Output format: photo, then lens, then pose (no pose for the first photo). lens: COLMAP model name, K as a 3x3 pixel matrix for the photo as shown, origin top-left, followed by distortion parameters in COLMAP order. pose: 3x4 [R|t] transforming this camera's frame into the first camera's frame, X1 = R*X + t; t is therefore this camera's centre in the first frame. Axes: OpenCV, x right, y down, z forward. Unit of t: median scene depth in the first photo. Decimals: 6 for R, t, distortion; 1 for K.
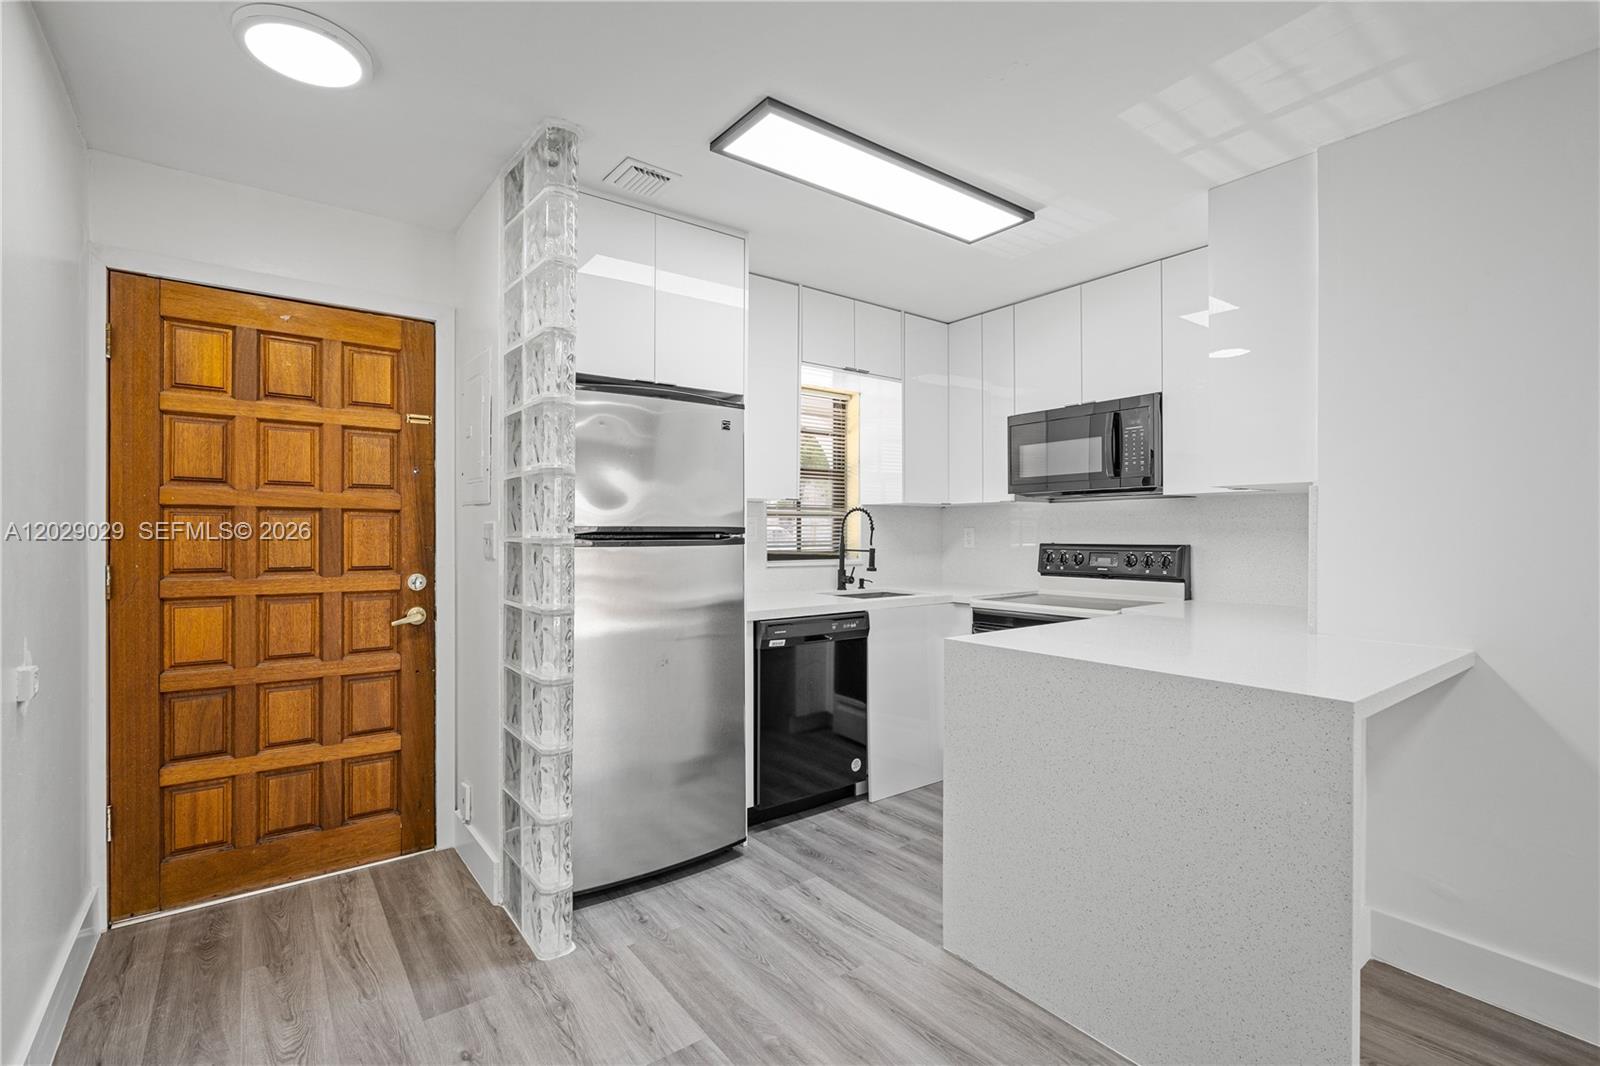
lens RADIAL K [[738.0, 0, 801.4], [0, 738.0, 534.3], [0, 0, 1]] dist [-0.000721, 0.001355]
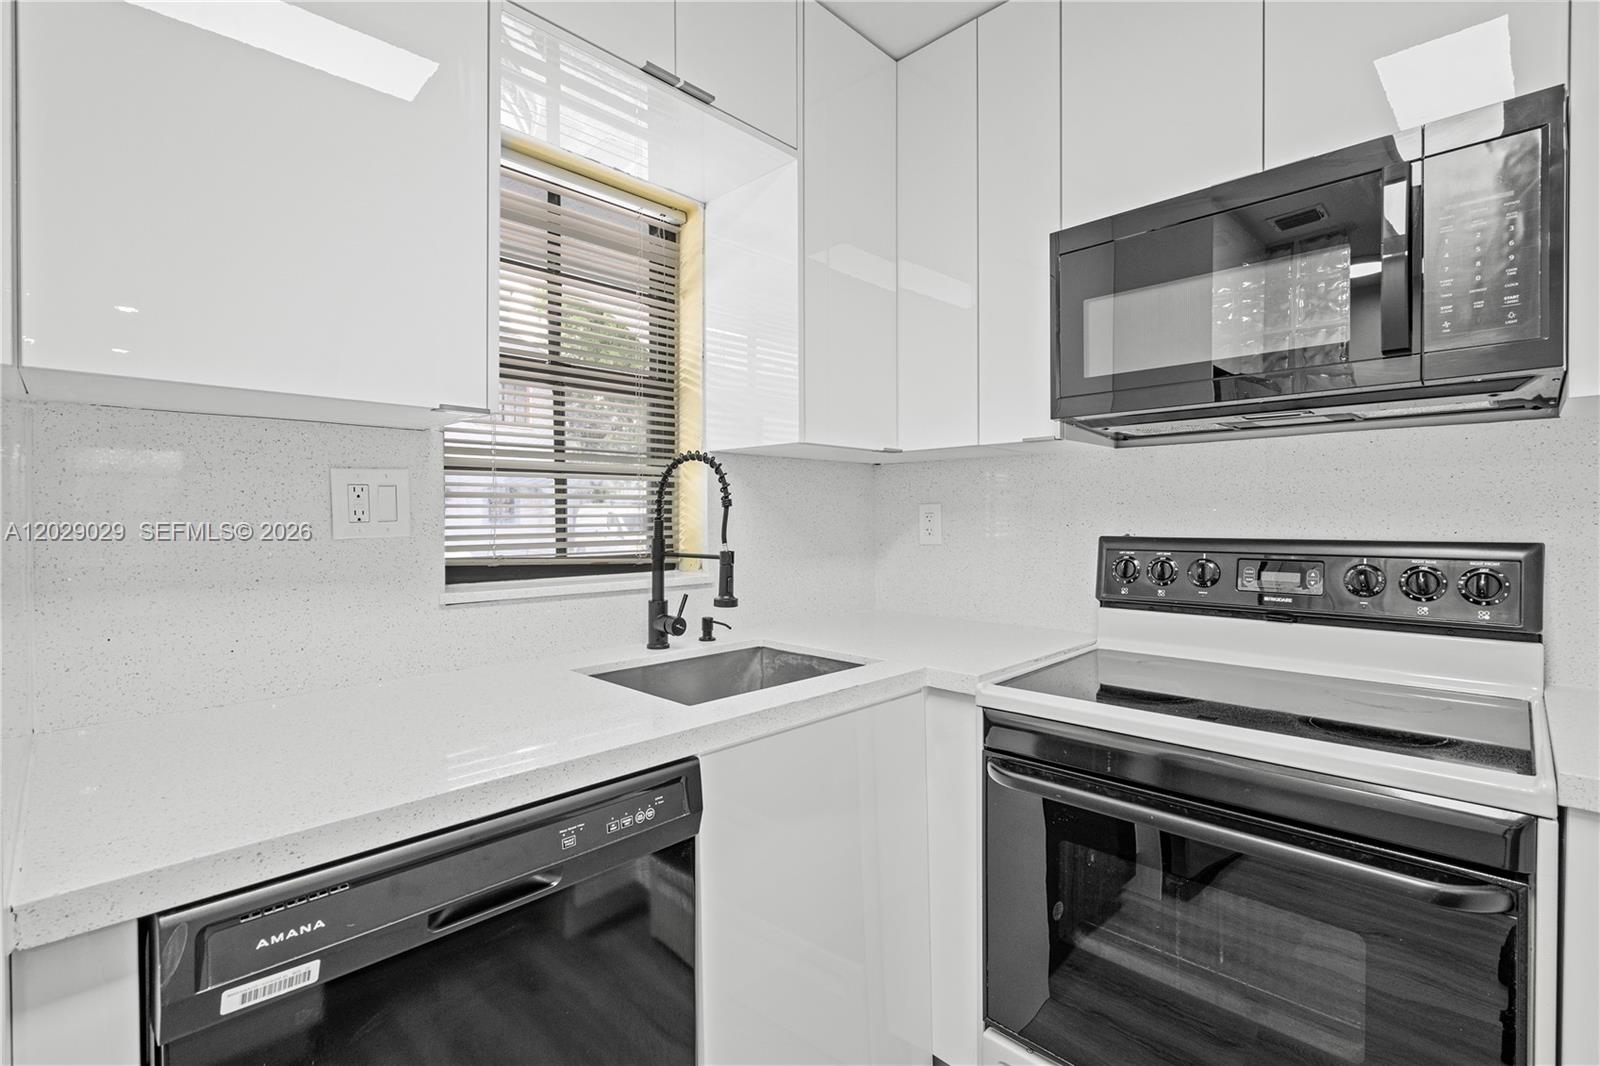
lens RADIAL K [[738.0, 0, 802.9], [0, 738.0, 529.7], [0, 0, 1]] dist [-0.000721, 0.001355]
pose [[0.988932, -0.003566, 0.148327, 0.104769], [0.001180, 0.999869, 0.016173, 0.001131], [-0.148365, -0.015819, 0.988806, 0.804873]]
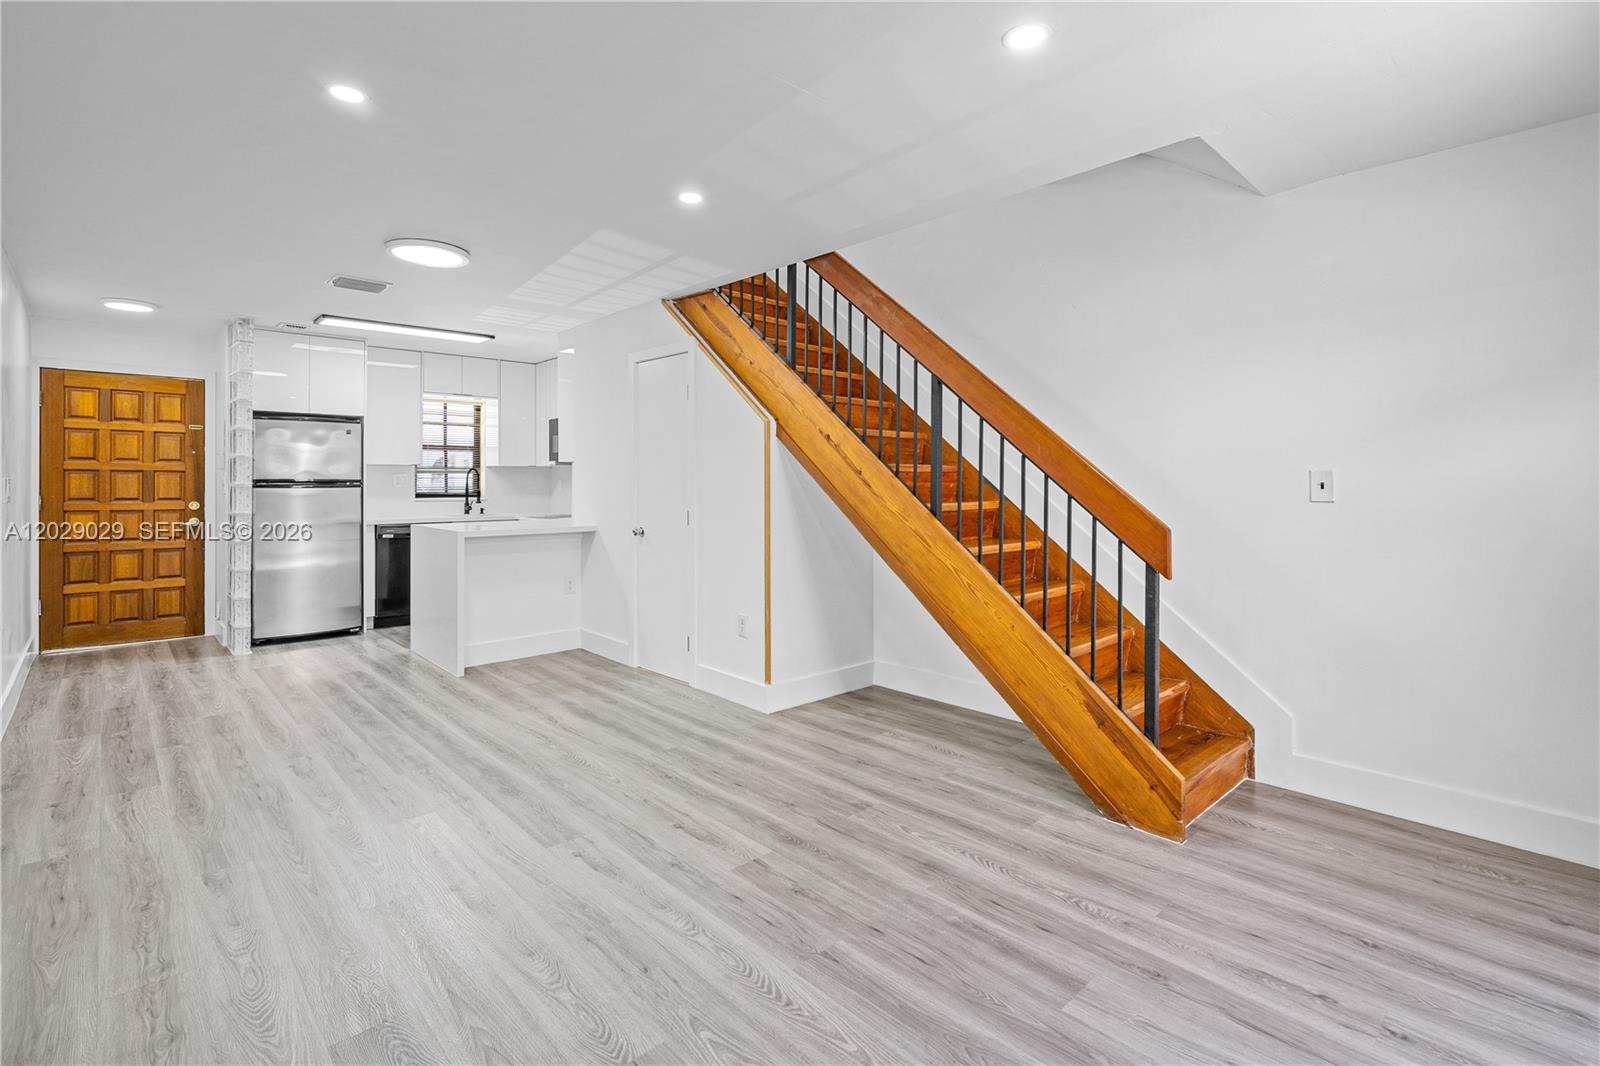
lens RADIAL K [[738.0, 0, 788.0], [0, 738.0, 482.1], [0, 0, 1]] dist [-0.000721, 0.001355]
pose [[0.995964, -0.000834, 0.089753, 0.948173], [0.001264, 0.999988, -0.004738, 0.010286], [-0.089747, 0.004832, 0.995953, -1.208698]]
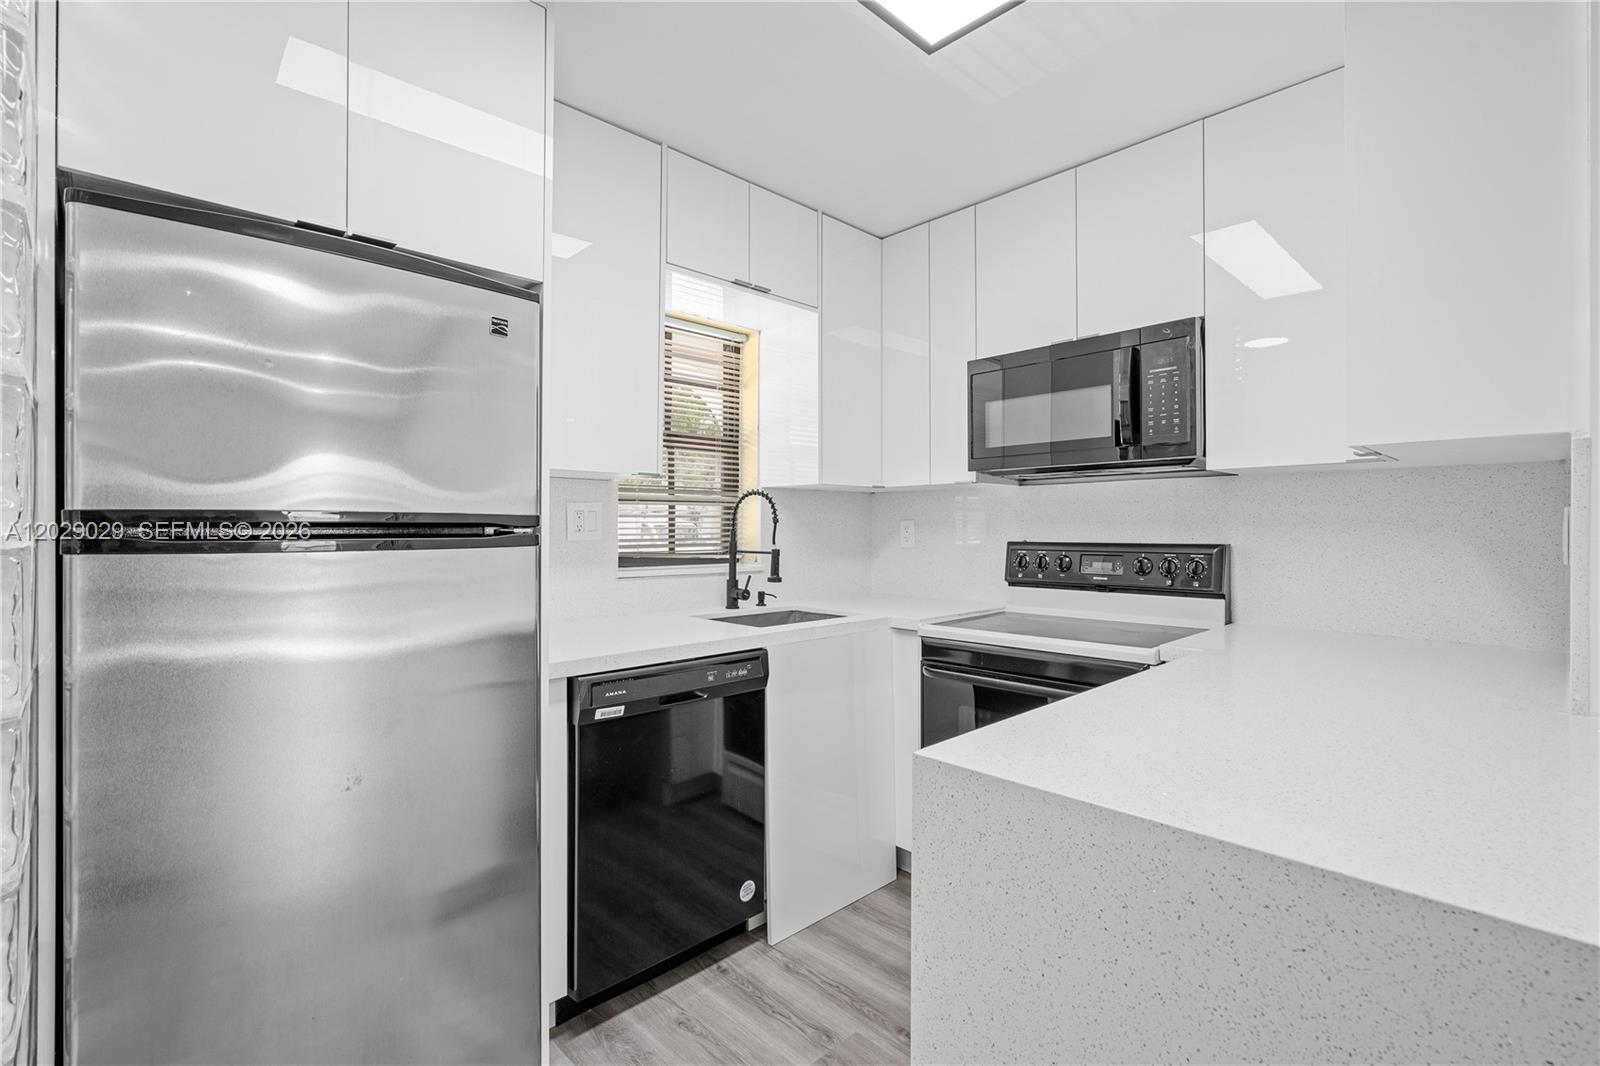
lens RADIAL K [[738.0, 0, 801.6], [0, 738.0, 526.8], [0, 0, 1]] dist [-0.000721, 0.001355]
pose [[0.993221, 0.001637, 0.116231, 0.054419], [-0.001217, 0.999992, -0.003682, 0.001031], [-0.116236, 0.003516, 0.993215, 0.425686]]
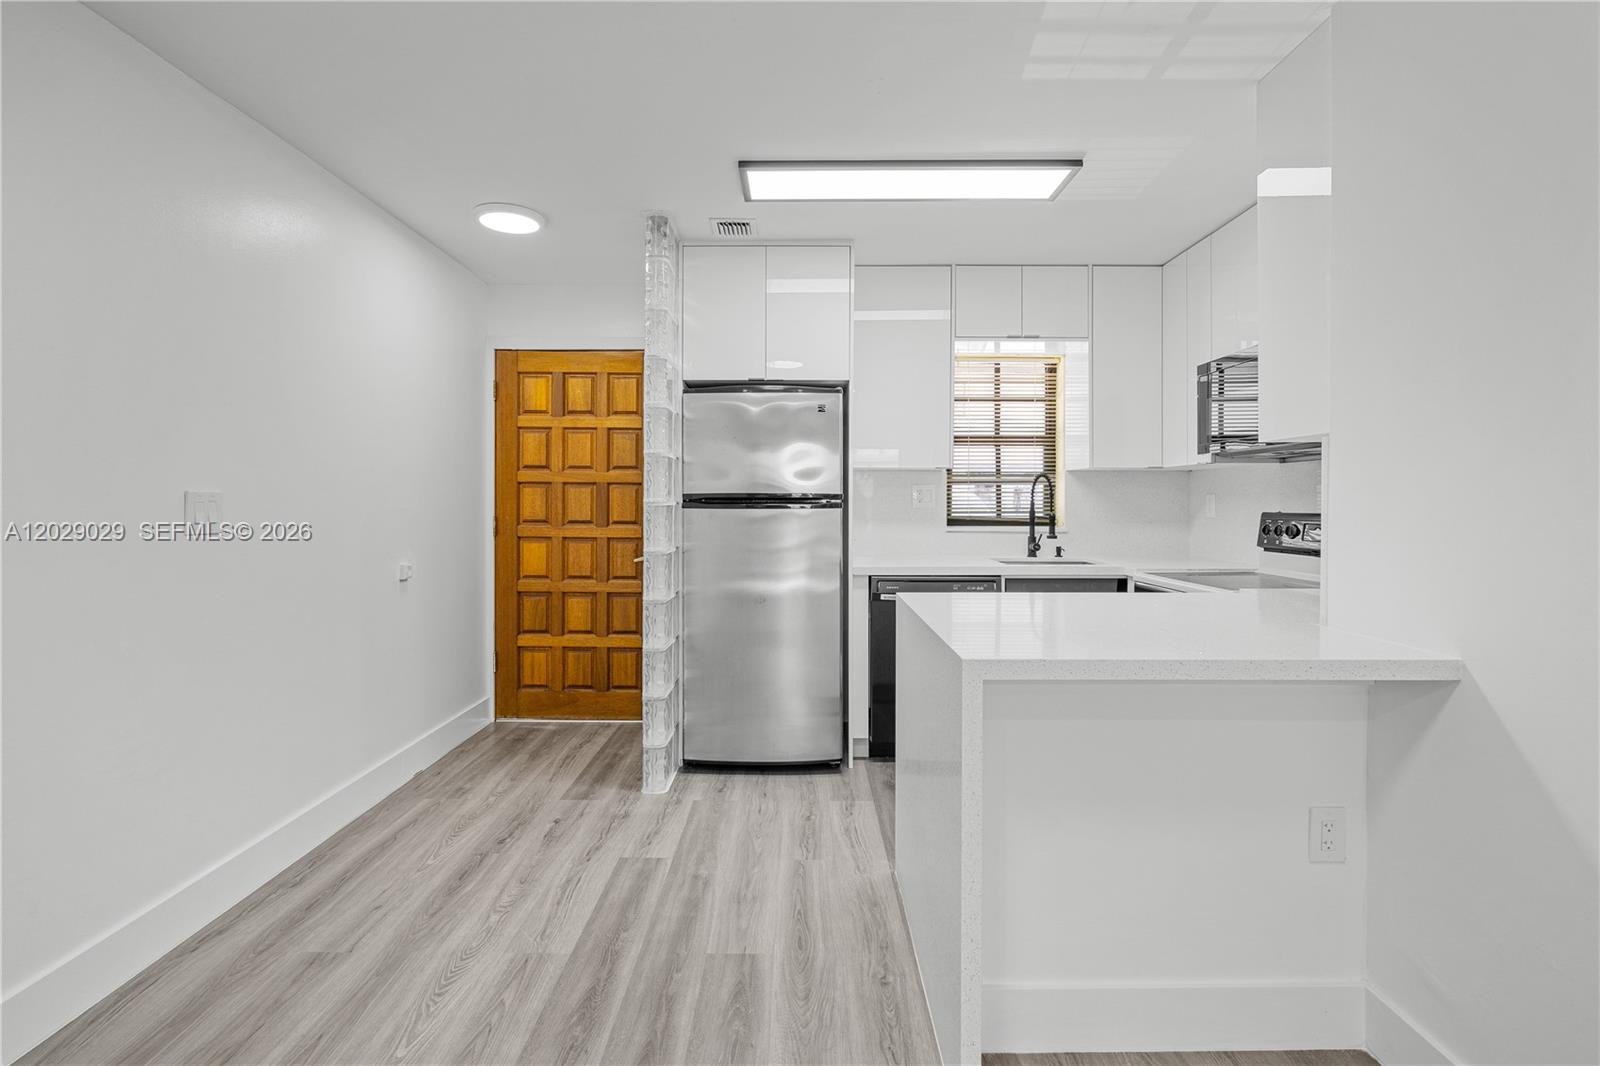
lens RADIAL K [[738.0, 0, 789.4], [0, 738.0, 506.6], [0, 0, 1]] dist [-0.000721, 0.001355]
pose [[0.794340, 0.006486, -0.607439, 0.564319], [-0.003281, 0.999974, 0.006388, 0.003382], [0.607465, -0.003081, 0.794341, 0.017142]]
